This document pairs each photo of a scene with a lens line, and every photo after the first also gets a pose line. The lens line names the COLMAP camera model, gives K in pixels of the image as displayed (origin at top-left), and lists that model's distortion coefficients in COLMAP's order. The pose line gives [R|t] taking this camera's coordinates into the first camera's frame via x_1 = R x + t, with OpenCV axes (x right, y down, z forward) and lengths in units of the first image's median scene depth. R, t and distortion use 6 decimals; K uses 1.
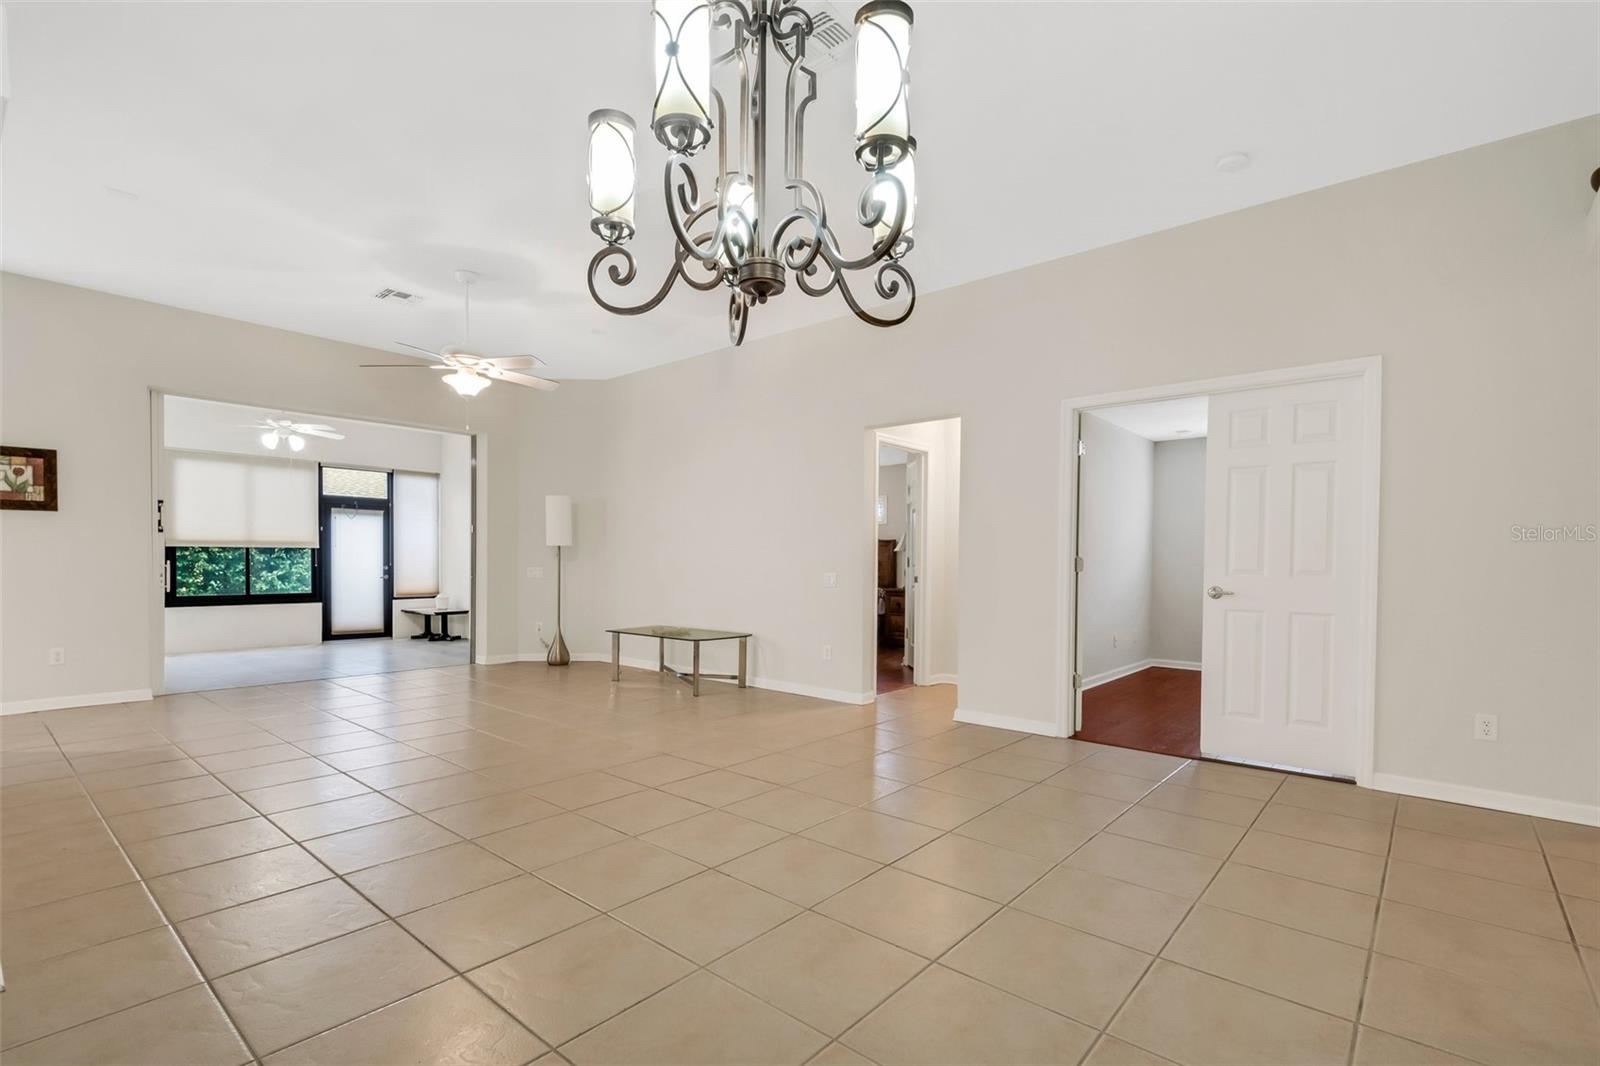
lens RADIAL K [[745.1, 0, 793.4], [0, 745.1, 579.8], [0, 0, 1]] dist [0.005199, -0.000403]
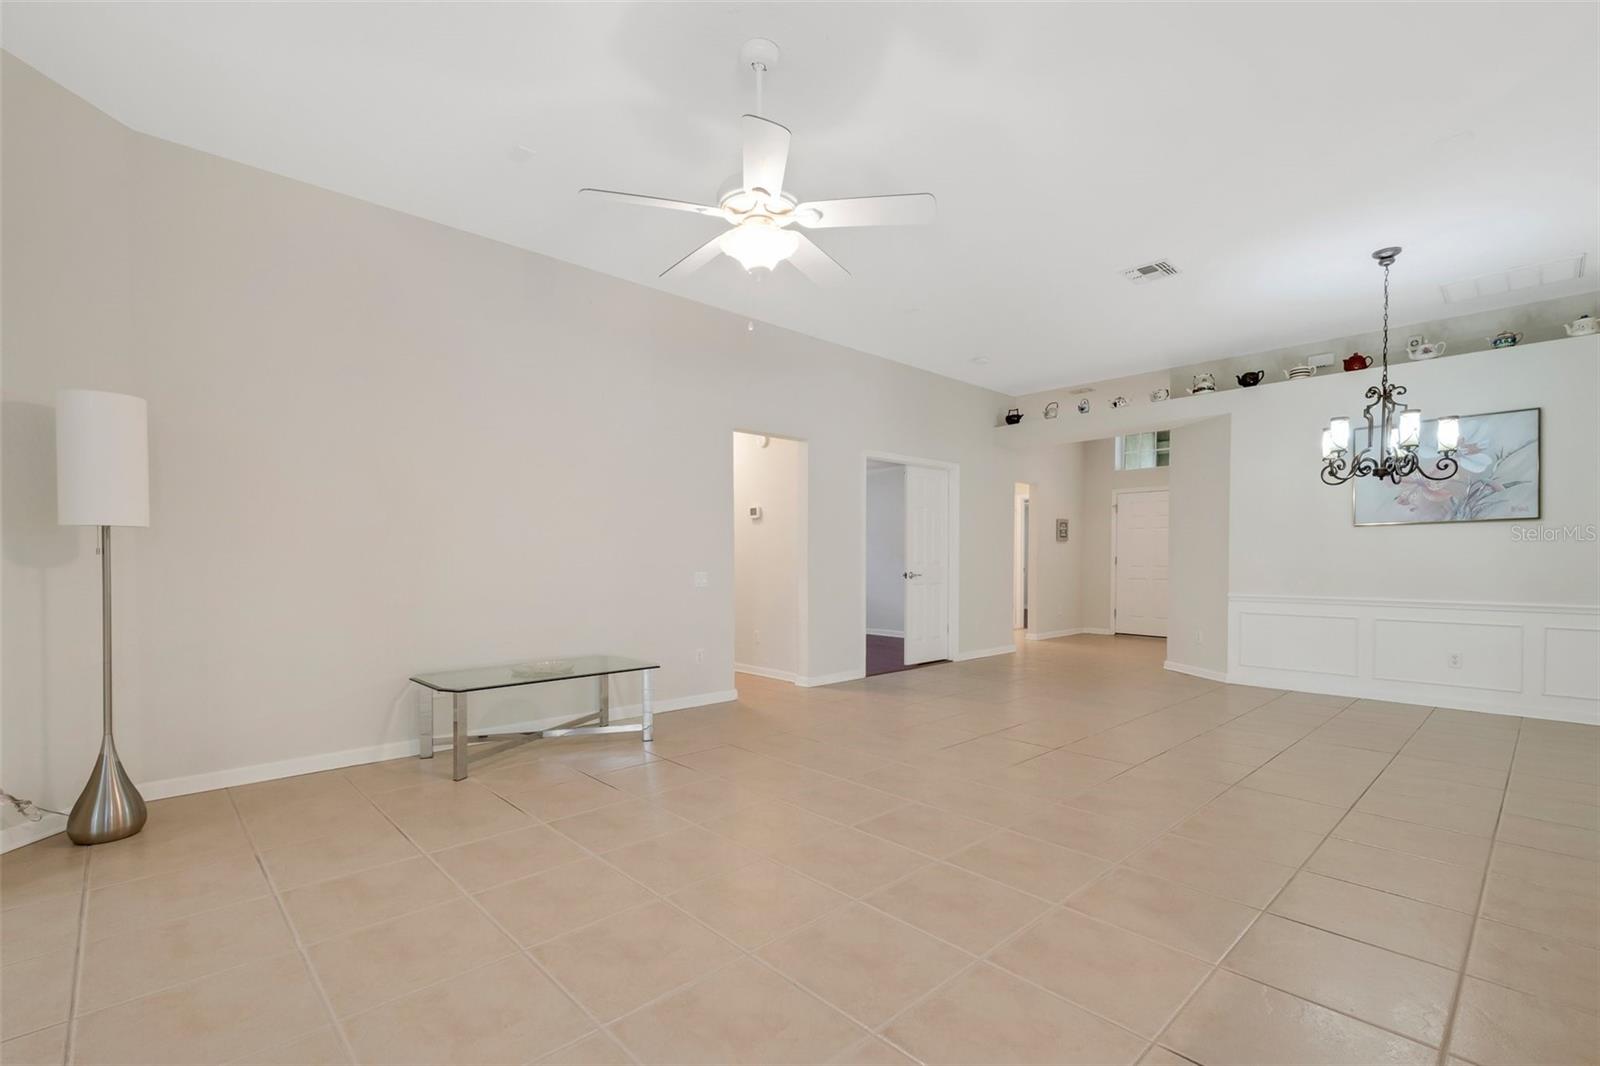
lens RADIAL K [[705.6, 0, 790.6], [0, 705.6, 574.0], [0, 0, 1]] dist [0.001269, 0.000870]
pose [[0.102955, -0.031137, 0.994199, -0.630692], [0.023861, 0.999300, 0.028826, -0.022396], [-0.994400, 0.020754, 0.103626, 0.603024]]
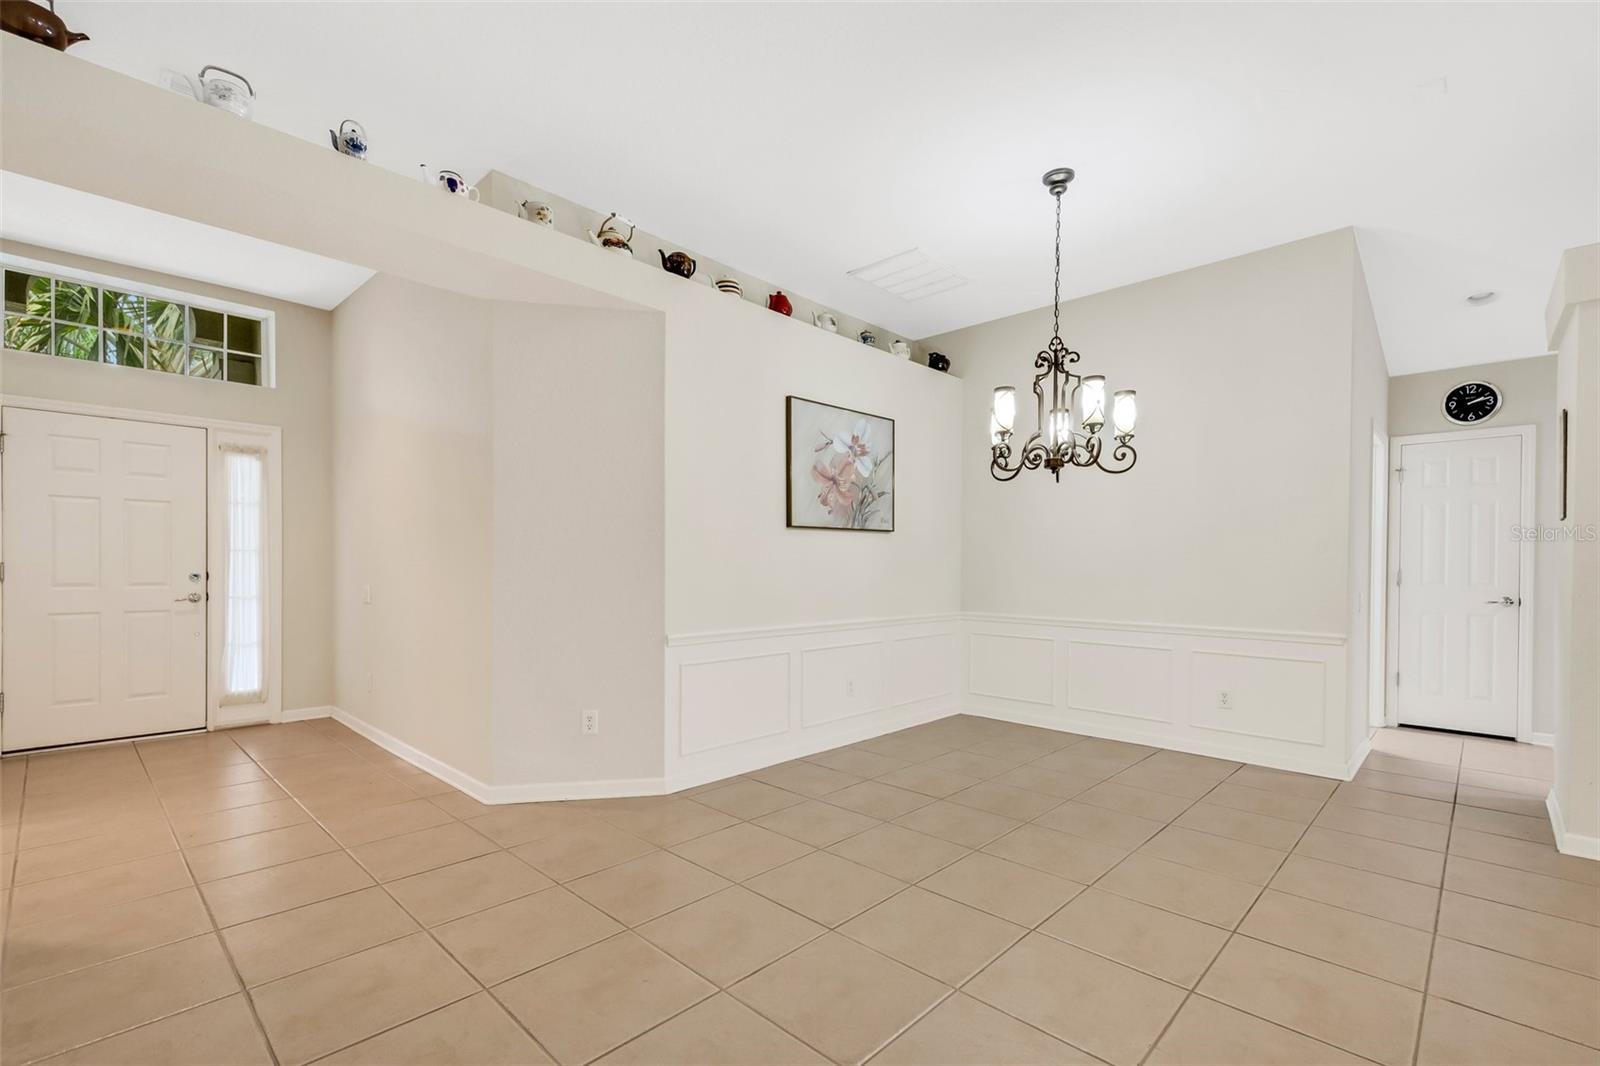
lens RADIAL K [[705.6, 0, 790.6], [0, 705.6, 574.0], [0, 0, 1]] dist [0.001269, 0.000870]
pose [[-0.998281, -0.017176, 0.056041, 0.120462], [-0.015064, 0.999169, 0.037883, -0.022339], [-0.056645, 0.036974, -0.997709, 0.634693]]
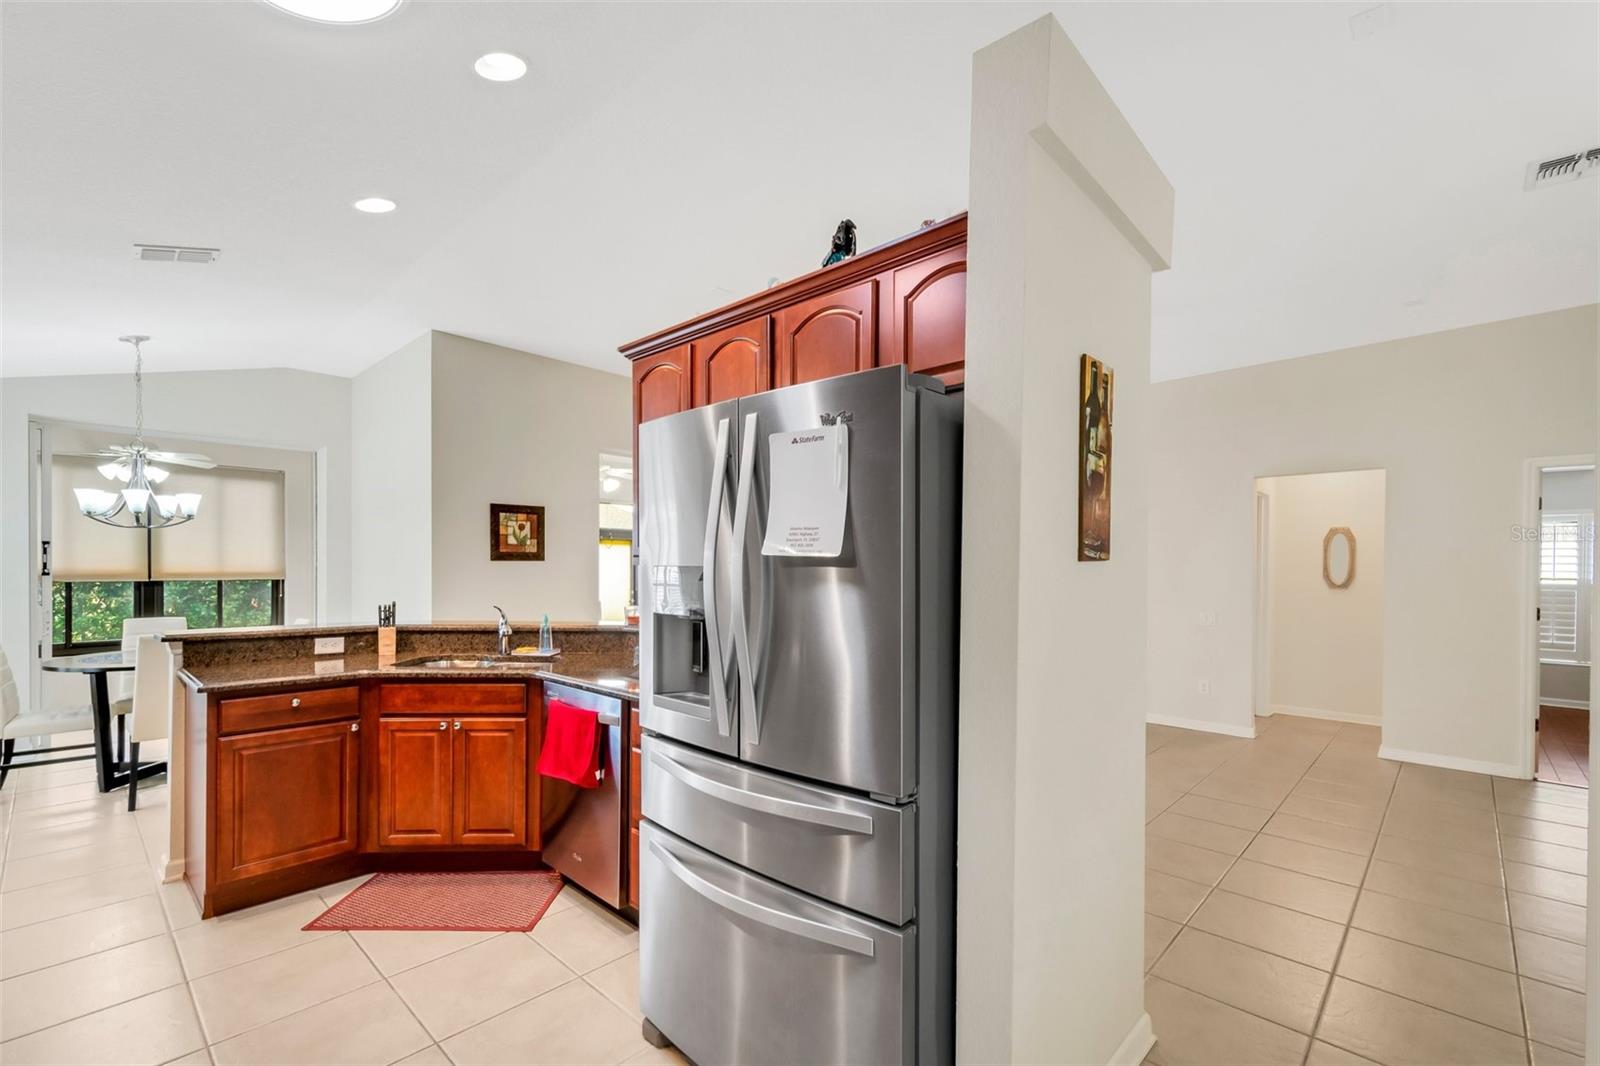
lens RADIAL K [[697.9, 0, 789.6], [0, 697.9, 572.3], [0, 0, 1]] dist [0.018214, -0.005592]
pose [[0.999044, -0.001121, -0.043700, -0.384358], [0.000404, 0.999865, -0.016415, -0.038425], [0.043713, 0.016381, 0.998910, -0.024832]]
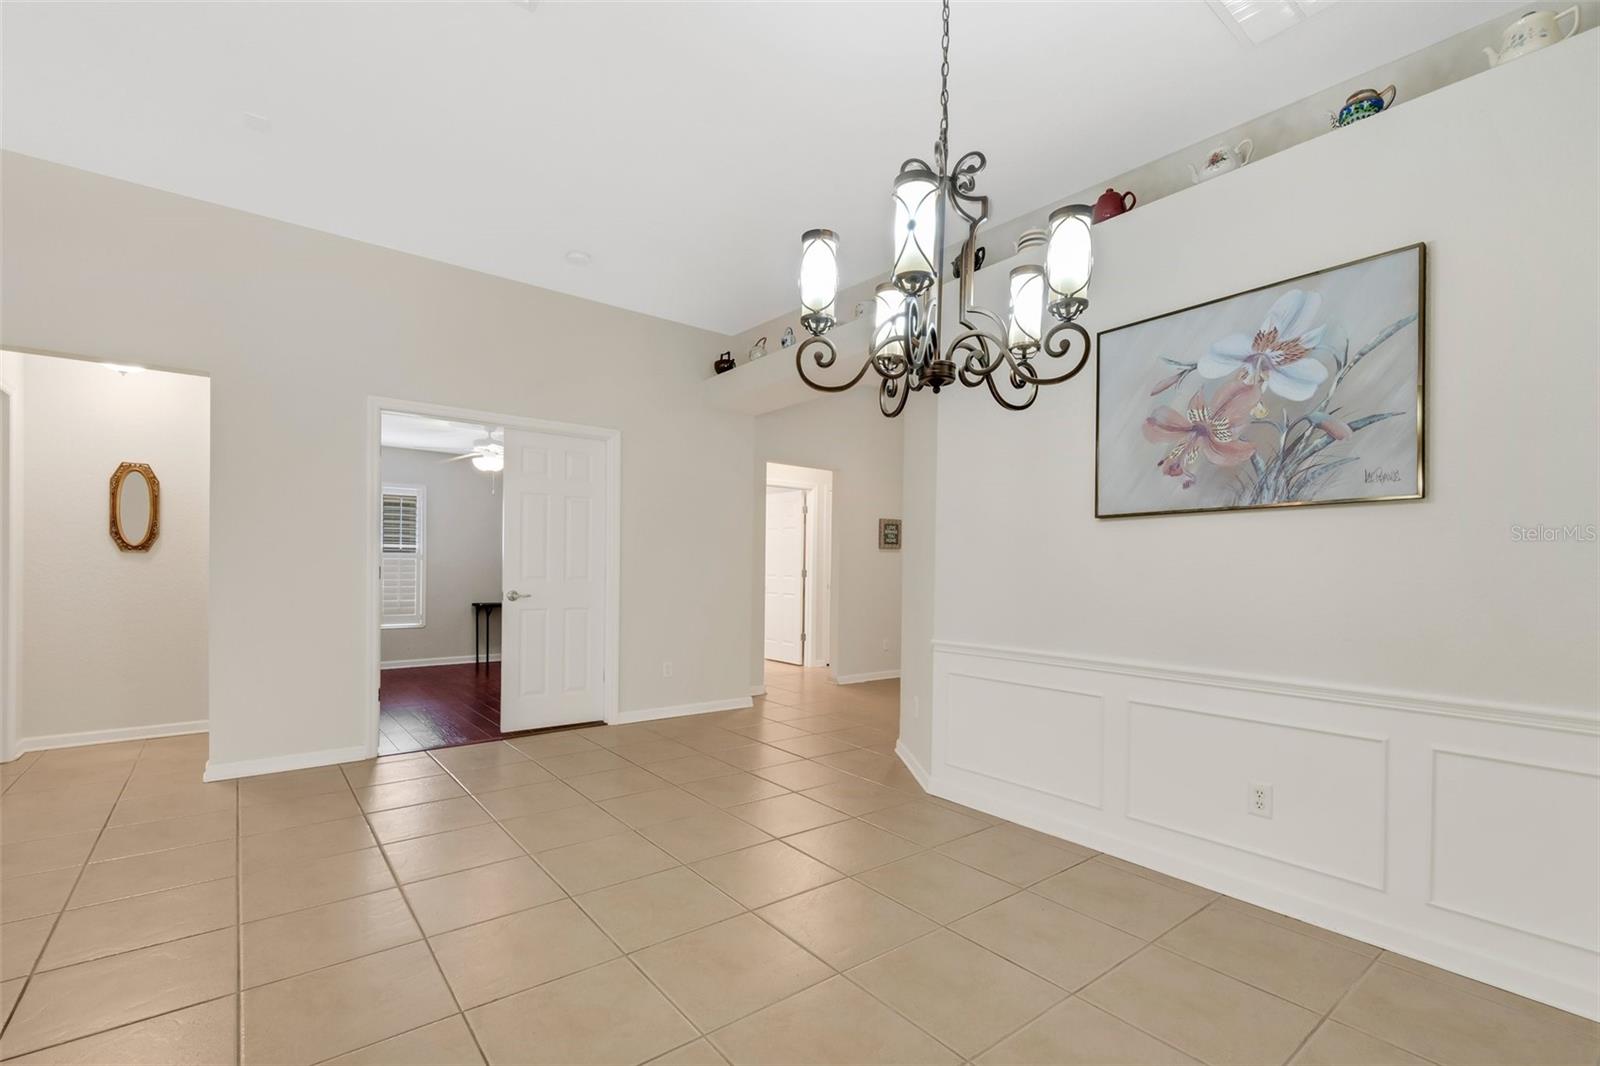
lens RADIAL K [[706.6, 0, 792.2], [0, 706.6, 574.6], [0, 0, 1]] dist [0.011339, -0.000693]
pose [[0.185367, -0.017341, 0.982516, -0.250741], [0.012873, 0.999801, 0.015218, -0.015061], [-0.982585, 0.009827, 0.185553, 0.192505]]
